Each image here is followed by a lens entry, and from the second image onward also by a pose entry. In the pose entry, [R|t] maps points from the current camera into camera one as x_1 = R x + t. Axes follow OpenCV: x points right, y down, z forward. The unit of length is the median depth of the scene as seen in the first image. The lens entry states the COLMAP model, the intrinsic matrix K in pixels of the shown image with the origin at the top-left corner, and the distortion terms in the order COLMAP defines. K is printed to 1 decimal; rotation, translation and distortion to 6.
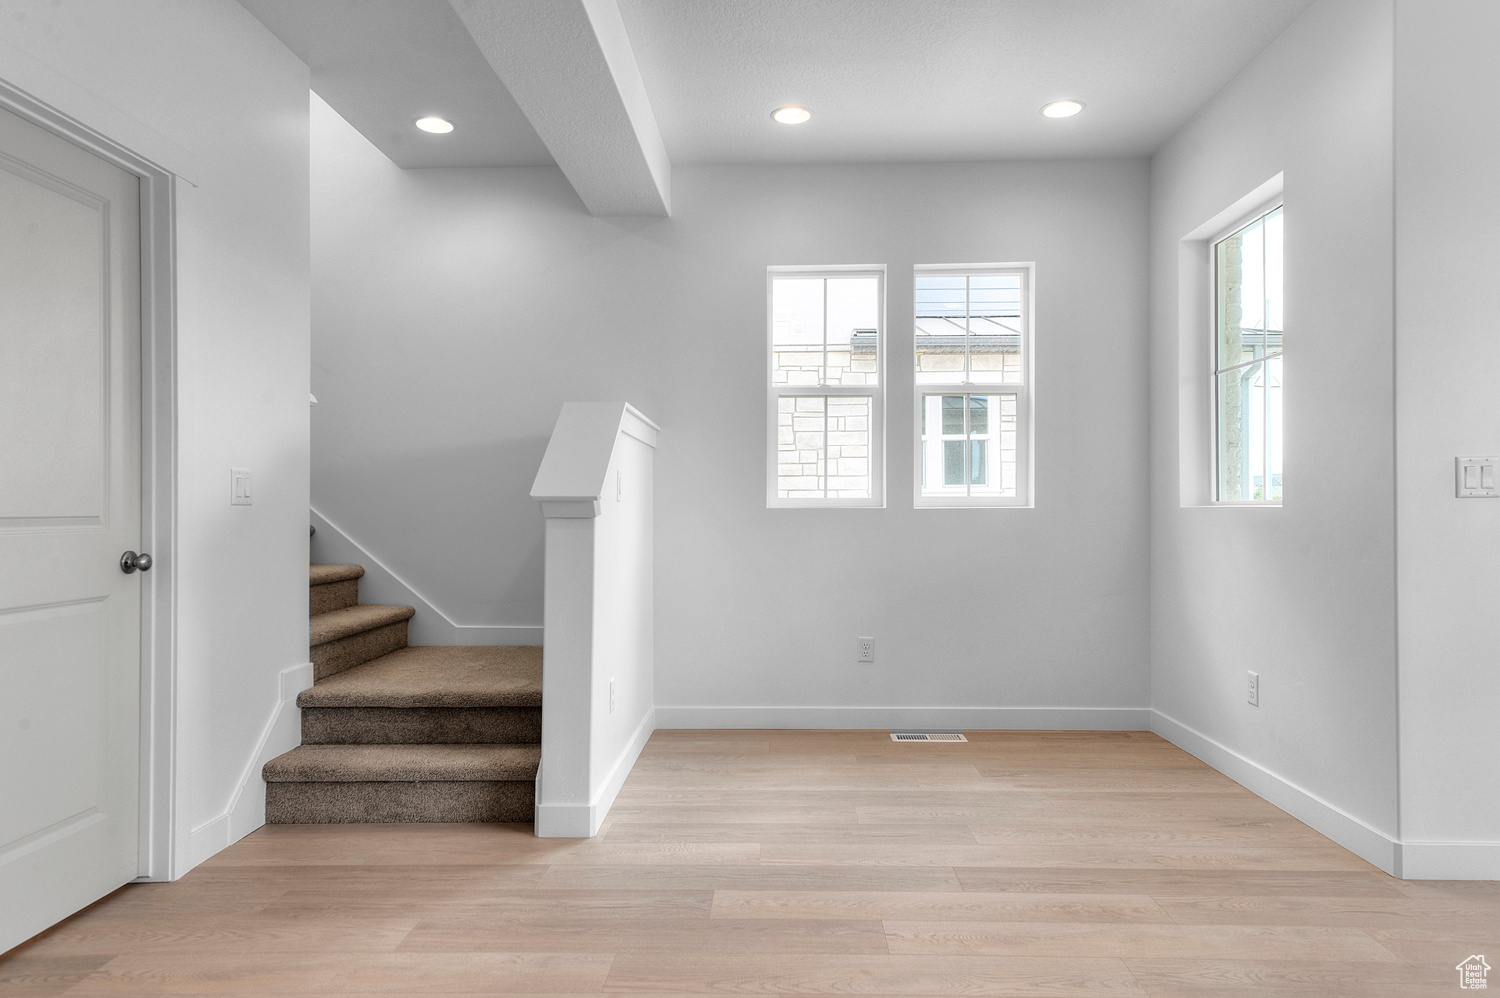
lens RADIAL K [[975.6, 0, 750.0], [0, 975.6, 499.0], [0, 0, 1]] dist [0.033678, -0.001280]
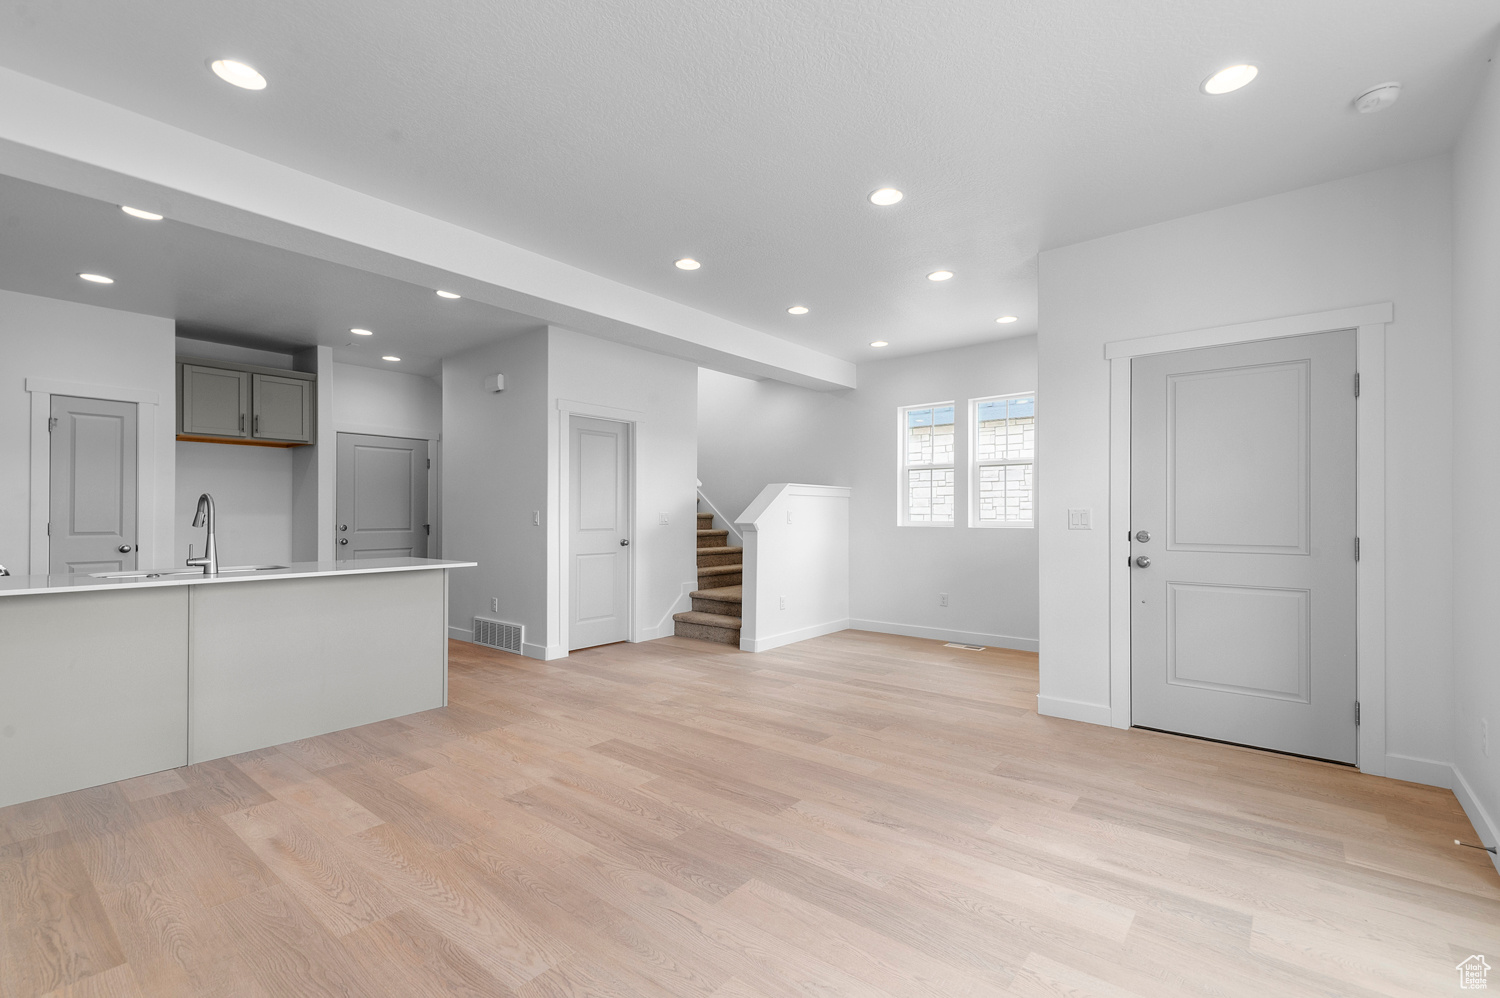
lens RADIAL K [[659.4, 0, 750.0], [0, 659.4, 499.0], [0, 0, 1]] dist [-0.000071, -0.000023]
pose [[0.788722, -0.011117, -0.614650, 0.906967], [0.000962, 0.999858, -0.016849, -0.036341], [0.614749, 0.012698, 0.788620, -0.402561]]
